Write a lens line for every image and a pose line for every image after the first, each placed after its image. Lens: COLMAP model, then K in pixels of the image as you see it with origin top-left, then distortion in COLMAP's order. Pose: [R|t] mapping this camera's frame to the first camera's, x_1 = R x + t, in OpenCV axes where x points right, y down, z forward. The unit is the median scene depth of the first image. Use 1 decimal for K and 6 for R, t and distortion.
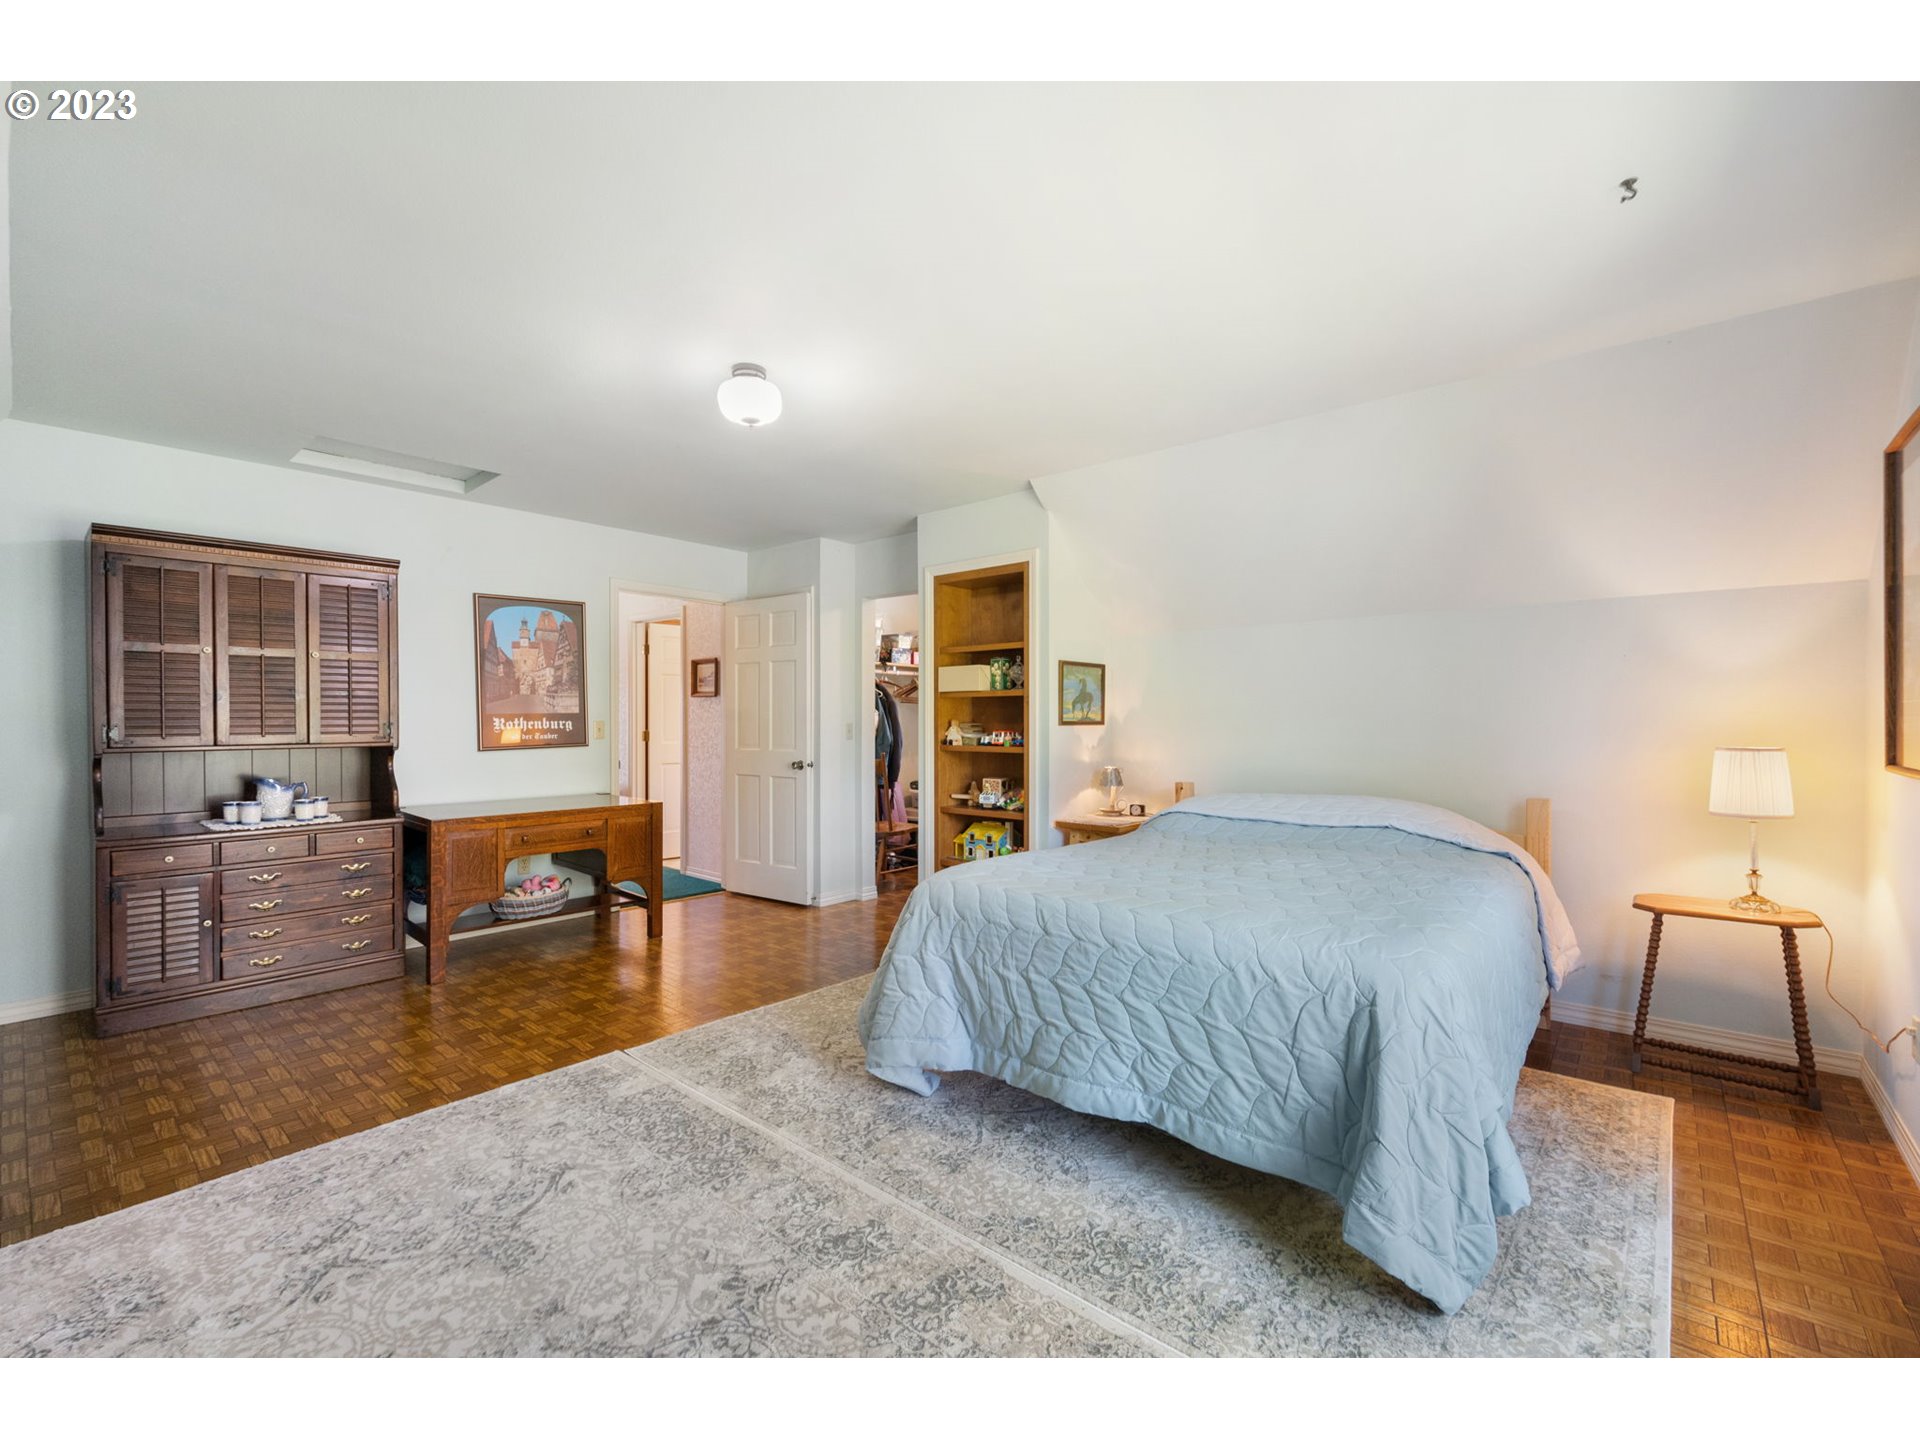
lens RADIAL K [[823.0, 0, 959.1], [0, 823.0, 725.8], [0, 0, 1]] dist [-0.001510, 0.000046]
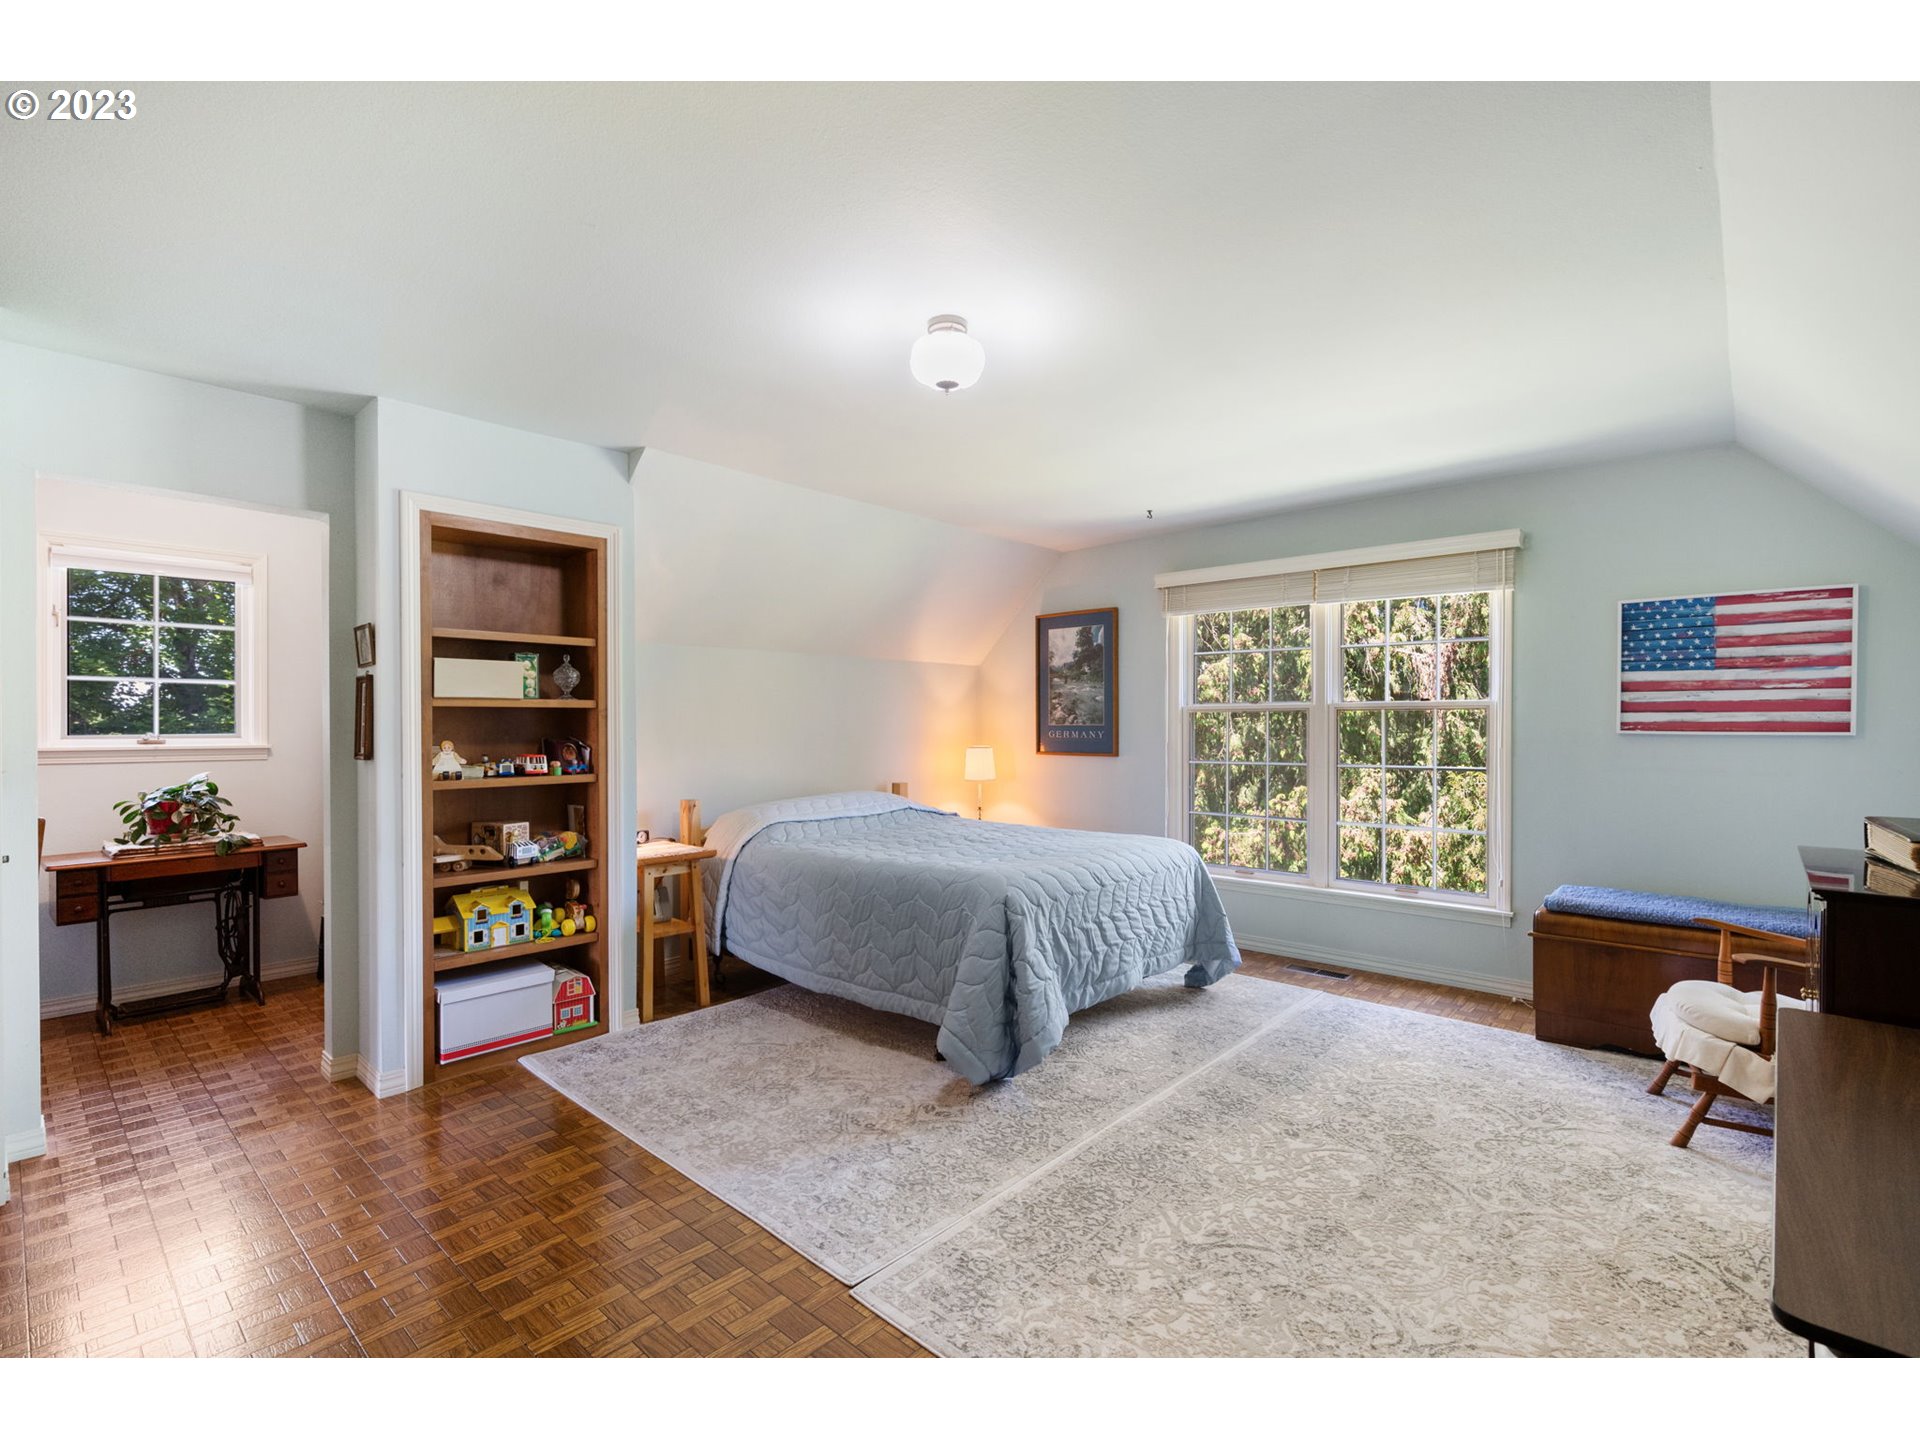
lens RADIAL K [[872.1, 0, 954.3], [0, 872.1, 719.9], [0, 0, 1]] dist [-0.002493, -0.000091]
pose [[0.029748, 0.002956, 0.999553, -1.380508], [0.012621, 0.999915, -0.003333, -0.036282], [-0.999478, 0.012714, 0.029709, 1.166424]]
